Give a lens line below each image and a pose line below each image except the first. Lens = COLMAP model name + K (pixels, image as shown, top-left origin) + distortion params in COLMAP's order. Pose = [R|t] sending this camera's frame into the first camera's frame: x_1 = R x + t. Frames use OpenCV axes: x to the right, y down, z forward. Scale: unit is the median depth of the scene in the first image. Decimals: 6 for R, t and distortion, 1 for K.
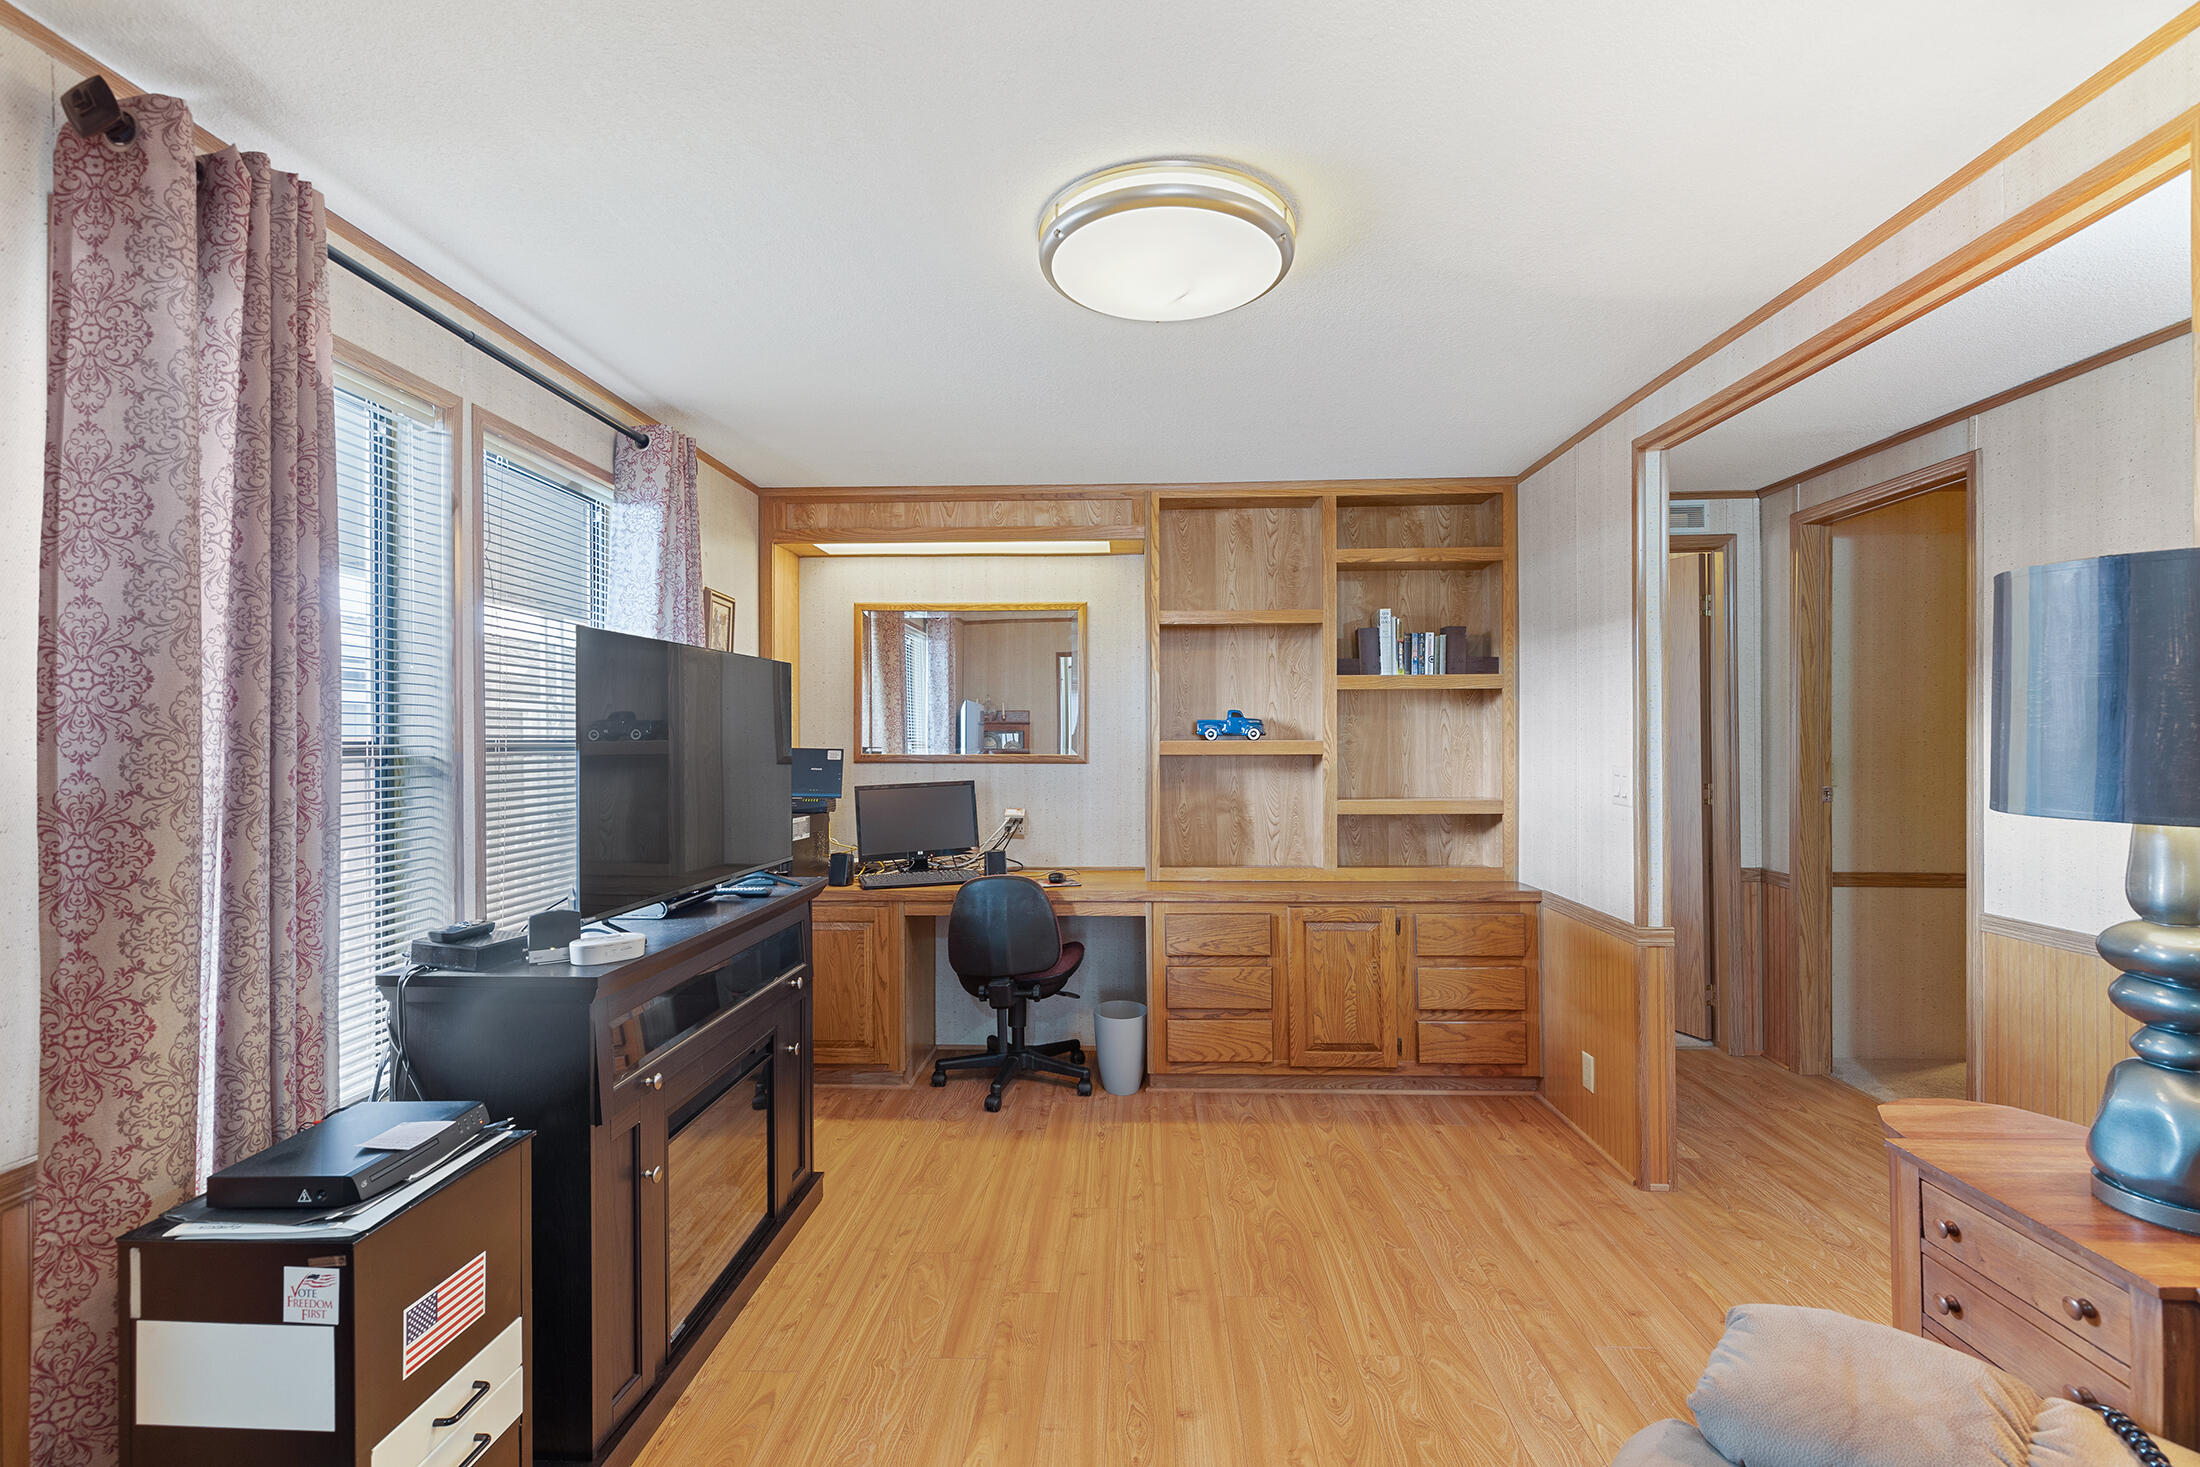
lens RADIAL K [[1002.1, 0, 1100.0], [0, 1002.1, 733.5], [0, 0, 1]] dist [0.001143, 0.026168]
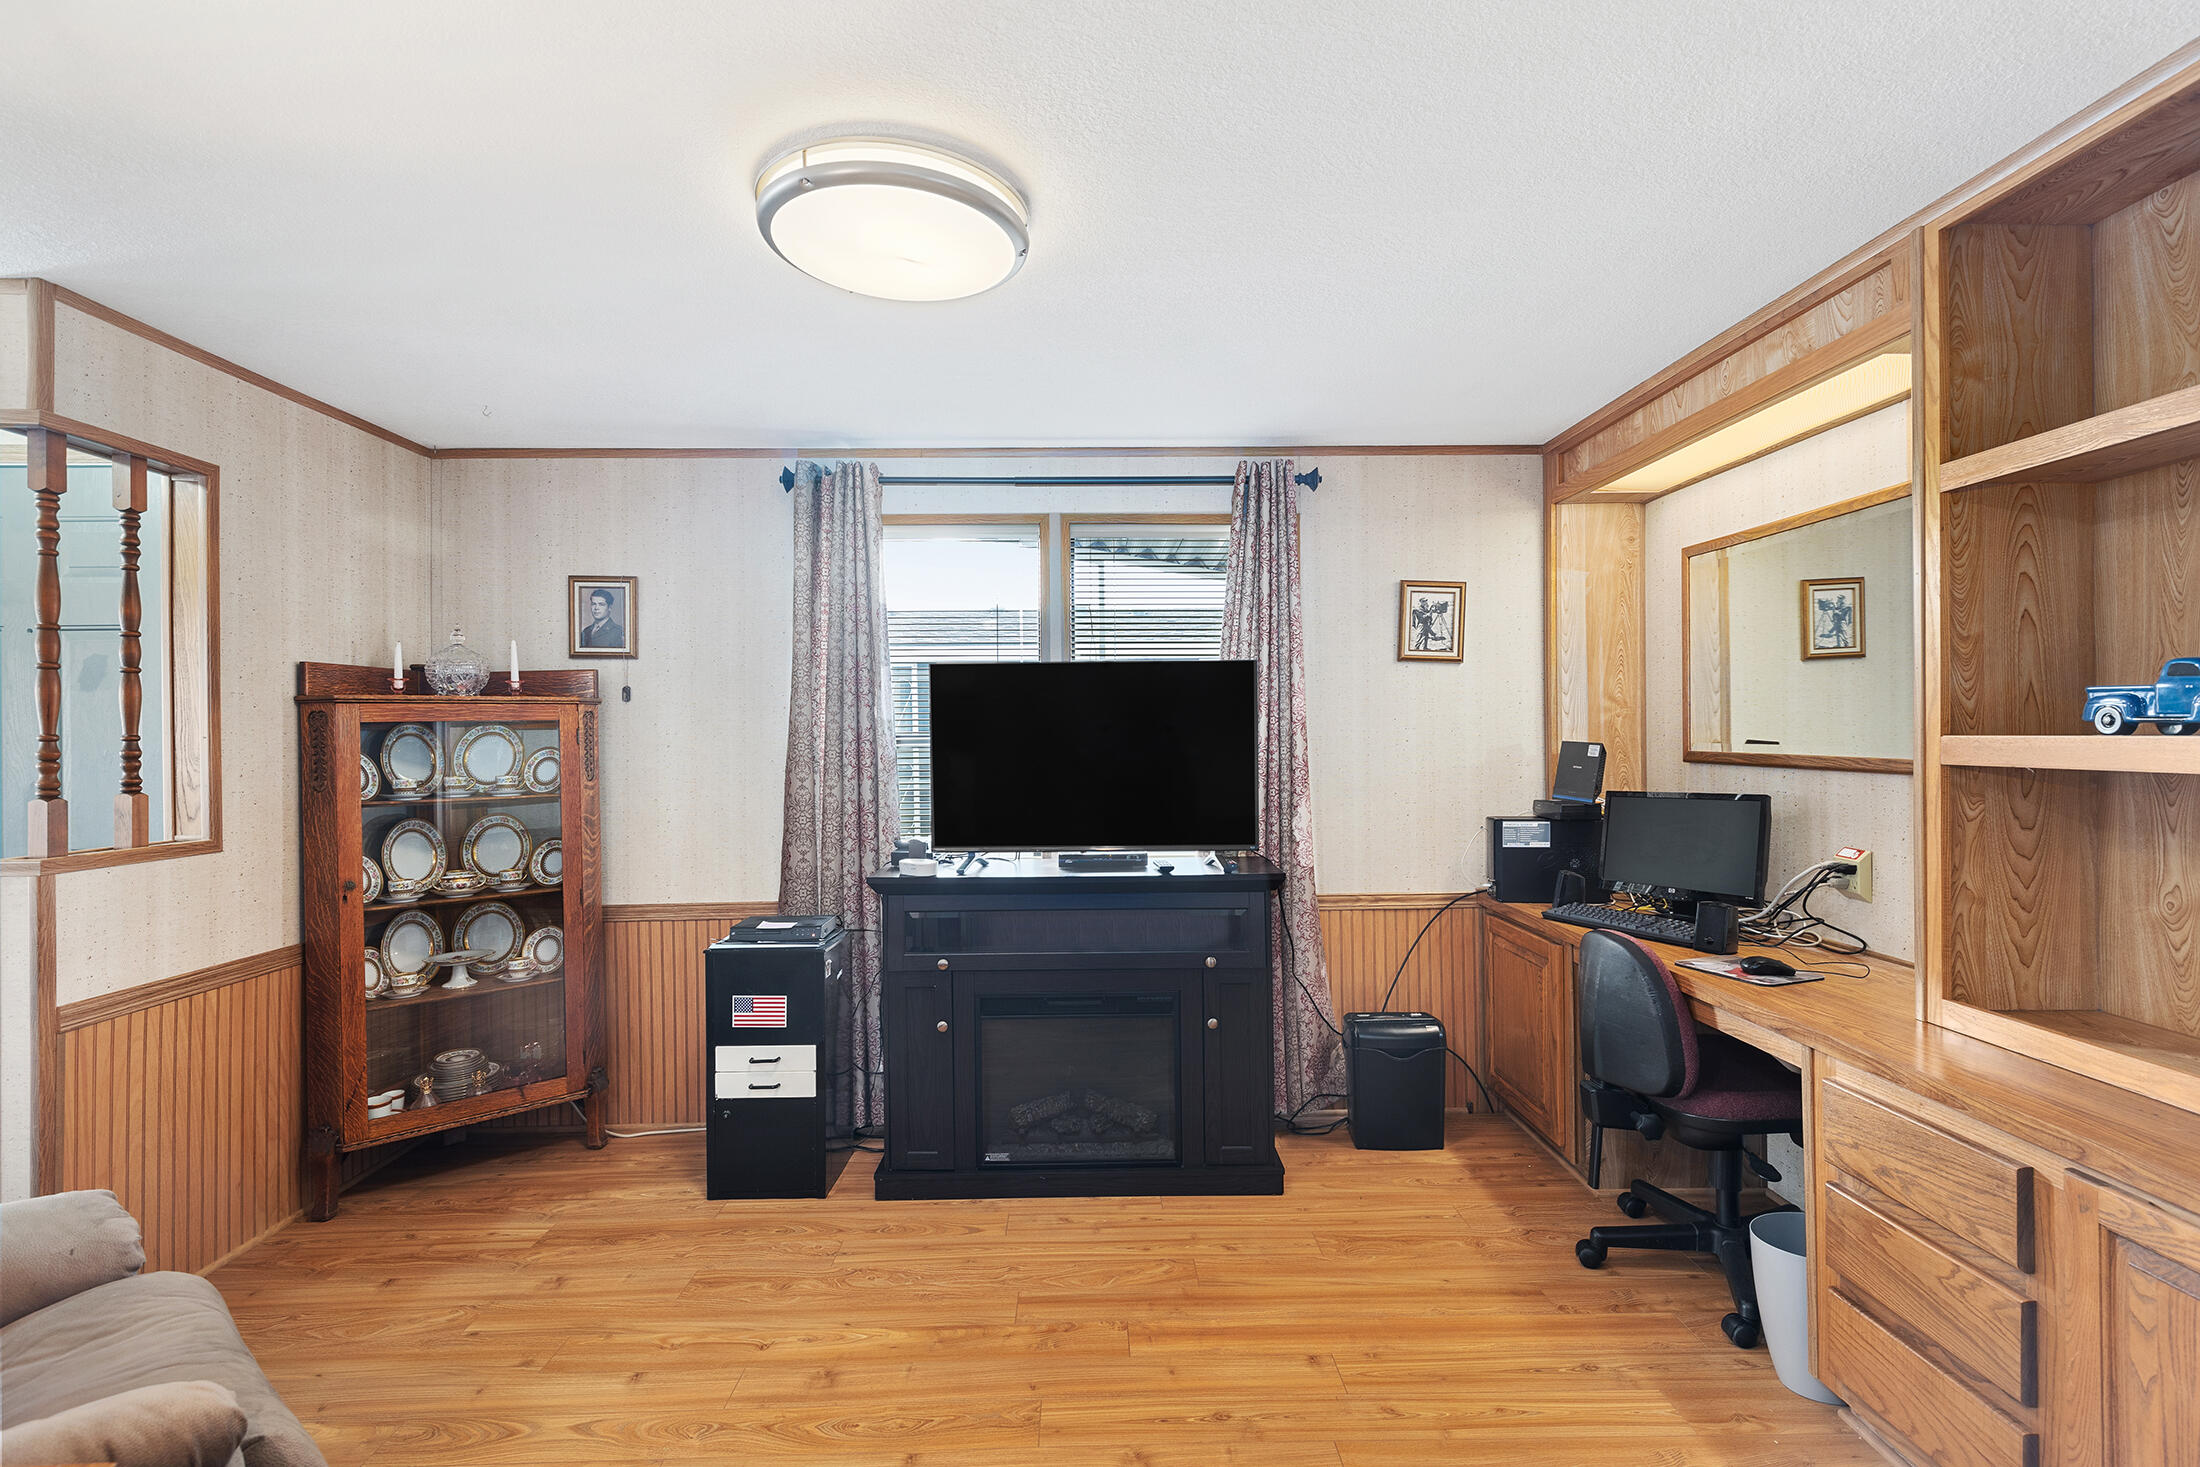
lens RADIAL K [[984.2, 0, 1100.0], [0, 984.2, 733.5], [0, 0, 1]] dist [0.000601, 0.000173]
pose [[0.060799, 0.003739, -0.998143, 0.582128], [0.012307, 0.999914, 0.004496, -0.001293], [0.998074, -0.012558, 0.060747, 0.651416]]
